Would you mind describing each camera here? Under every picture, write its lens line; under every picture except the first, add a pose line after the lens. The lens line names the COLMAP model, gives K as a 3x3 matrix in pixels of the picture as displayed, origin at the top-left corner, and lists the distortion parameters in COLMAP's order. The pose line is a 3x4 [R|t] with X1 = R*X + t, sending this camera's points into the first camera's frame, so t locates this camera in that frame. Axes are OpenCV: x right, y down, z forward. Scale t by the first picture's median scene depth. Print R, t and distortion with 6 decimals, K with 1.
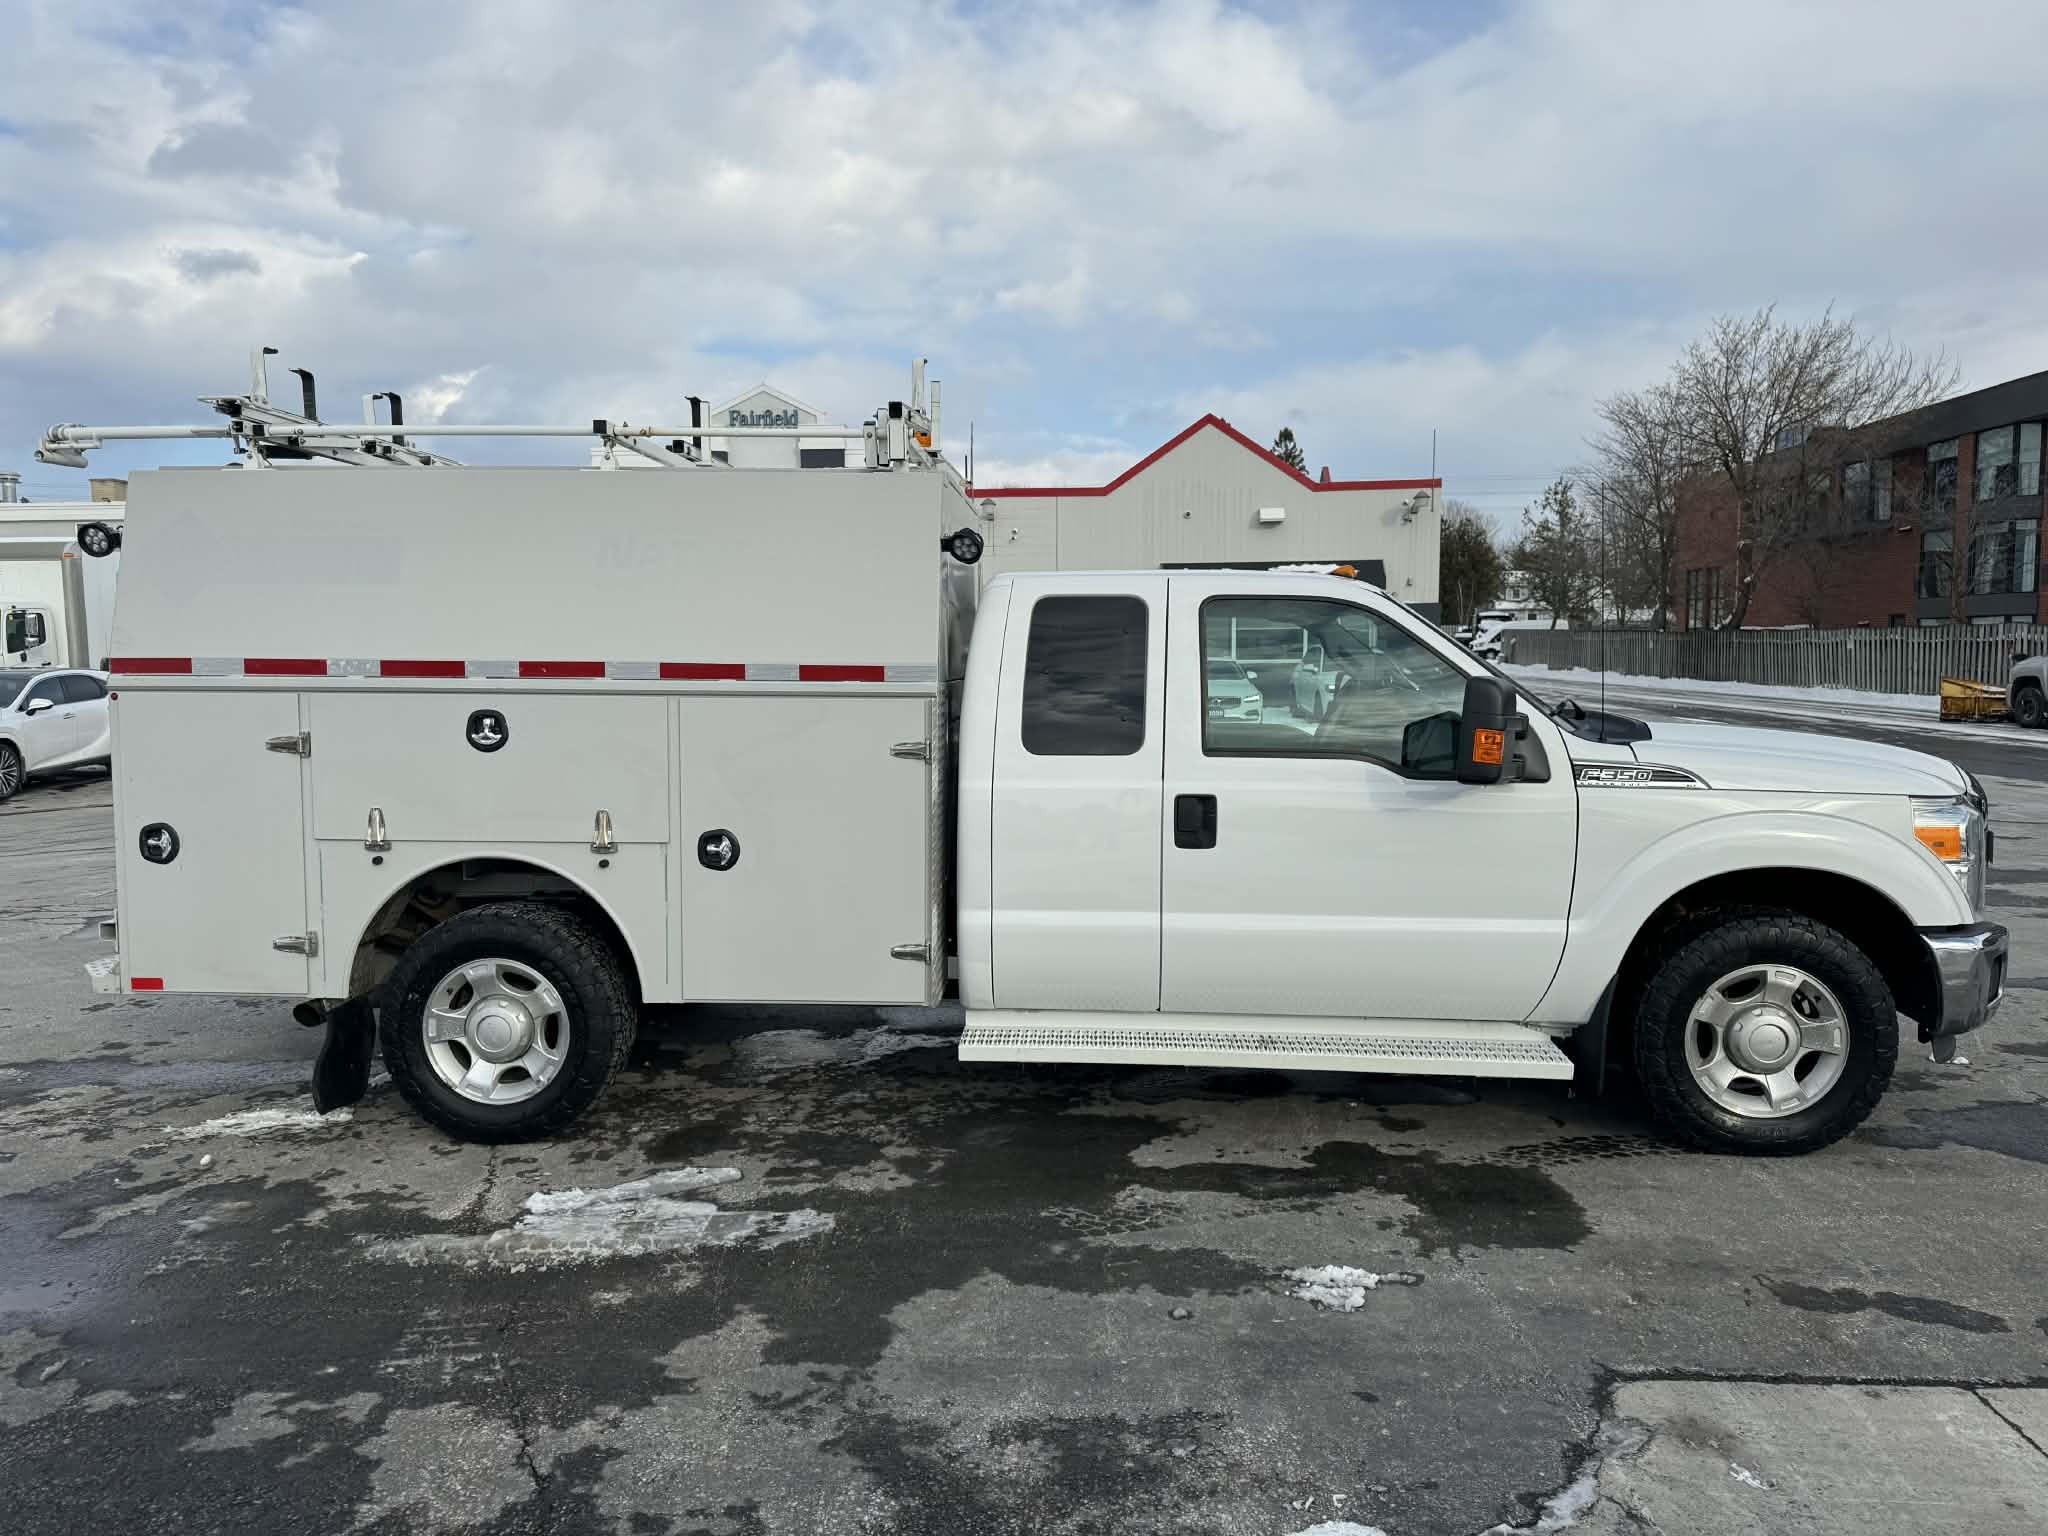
lens RADIAL K [[1505.6, 0, 1021.4], [0, 1505.6, 804.4], [0, 0, 1]] dist [0.064542, -0.136495]
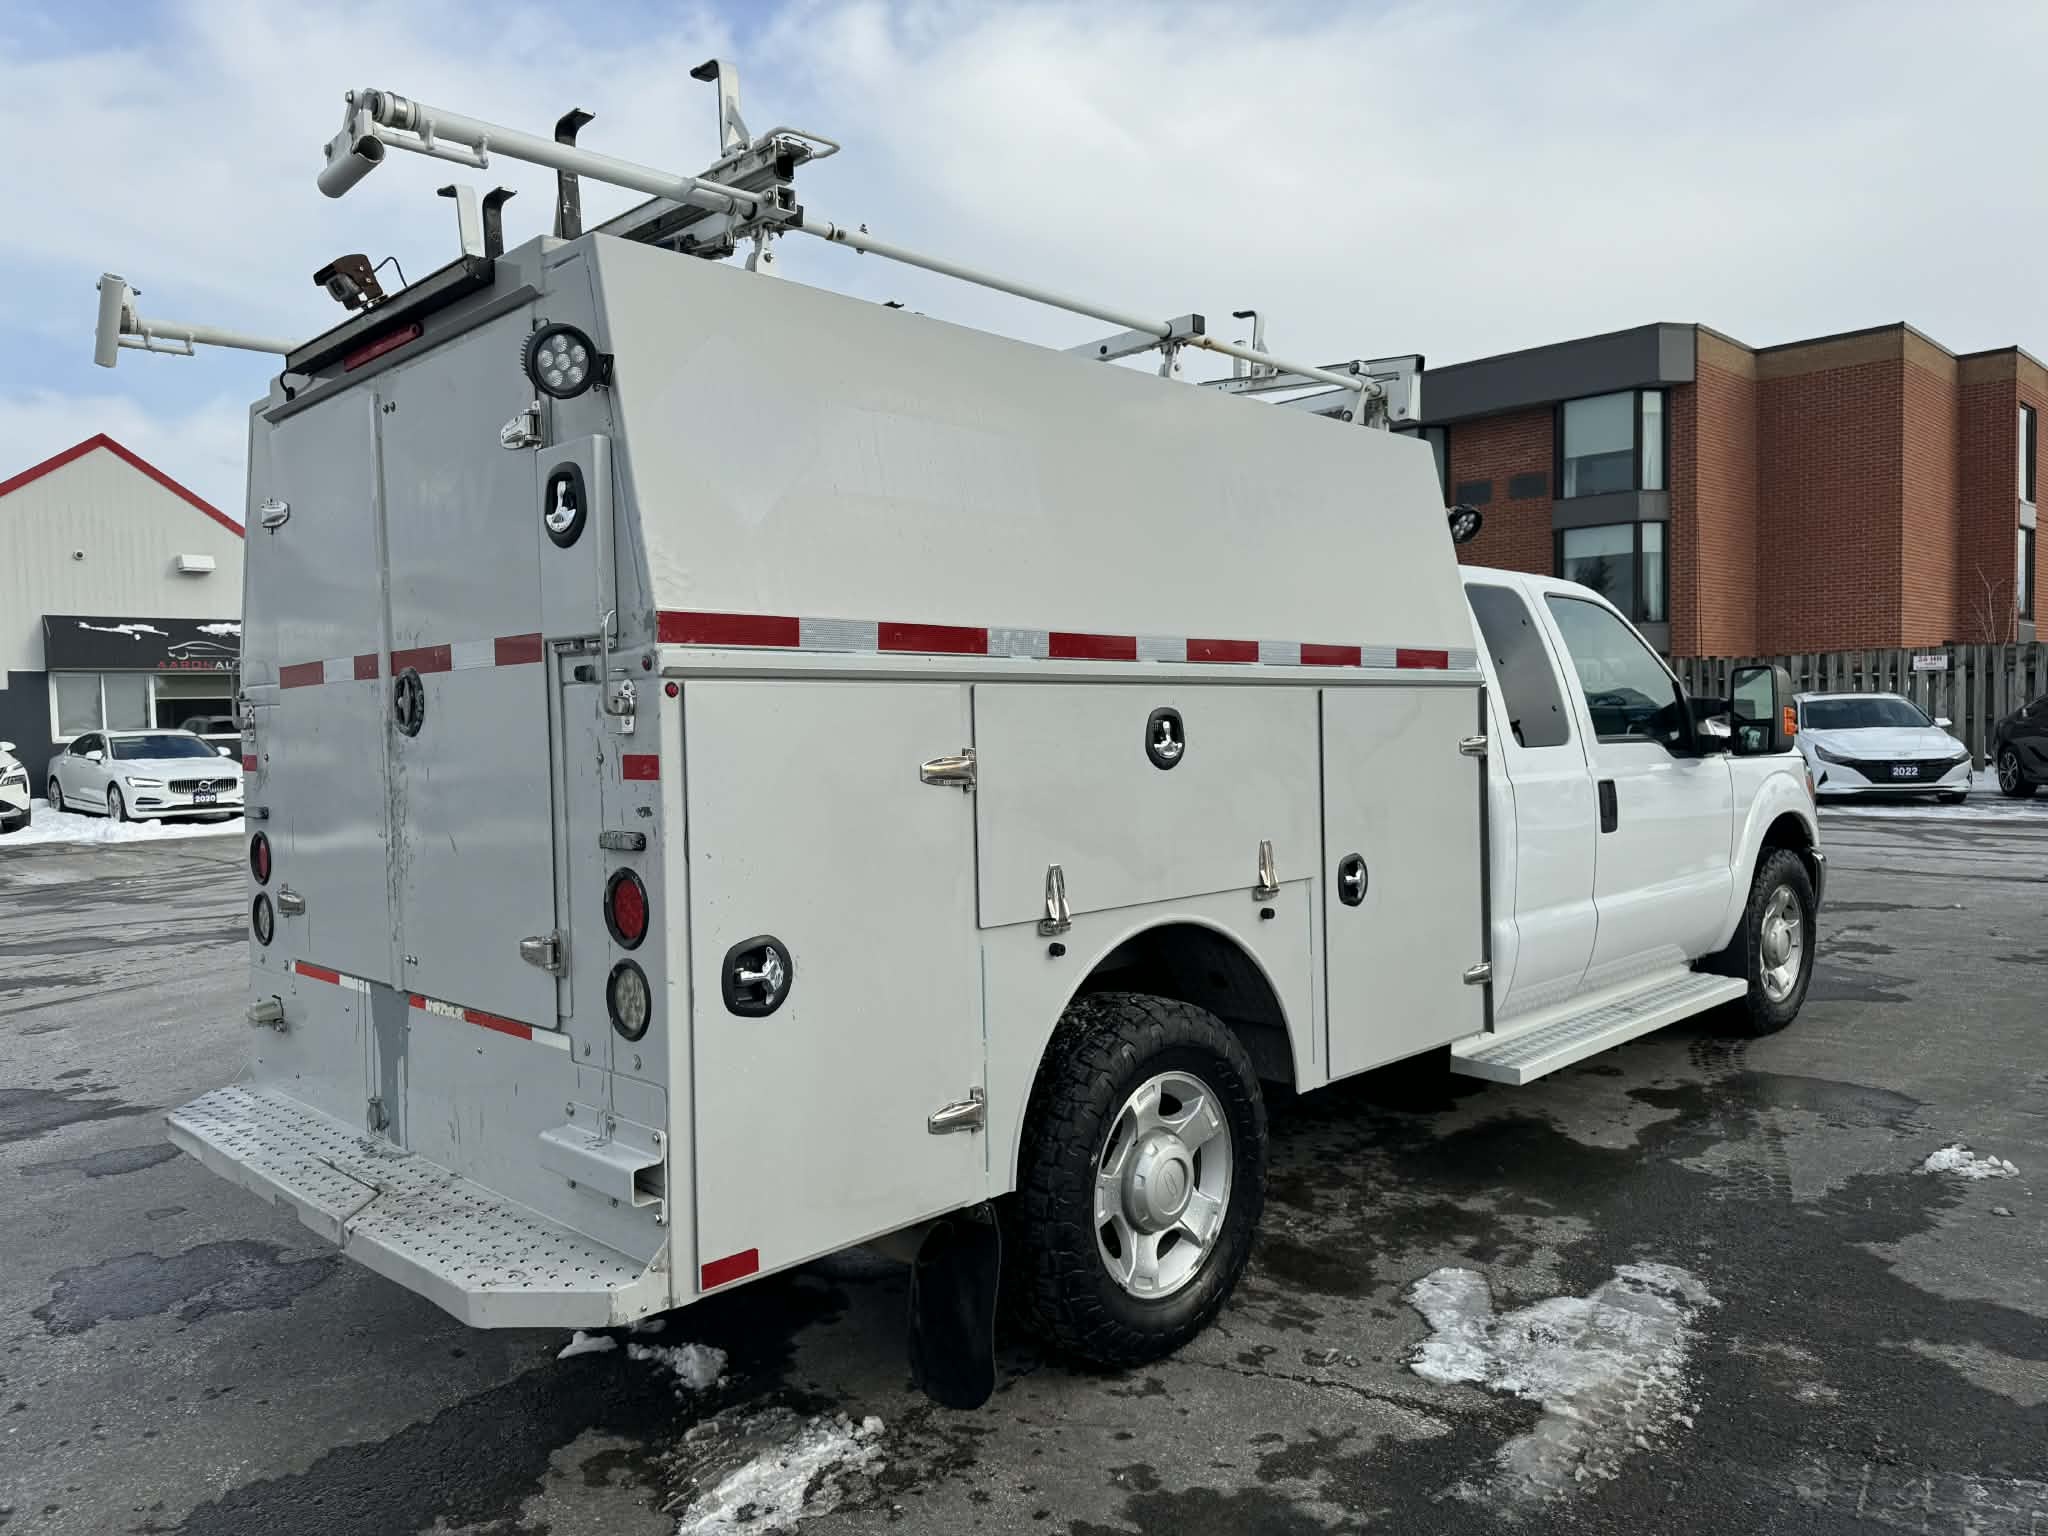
lens RADIAL K [[1482.9, 0, 1024.0], [0, 1482.9, 768.0], [0, 0, 1]] dist [-0.000874, -0.002046]
pose [[0.652153, -0.037159, 0.757176, -0.925489], [0.105895, 0.993471, -0.042452, -0.013909], [-0.750655, 0.107866, 0.651830, 0.627123]]
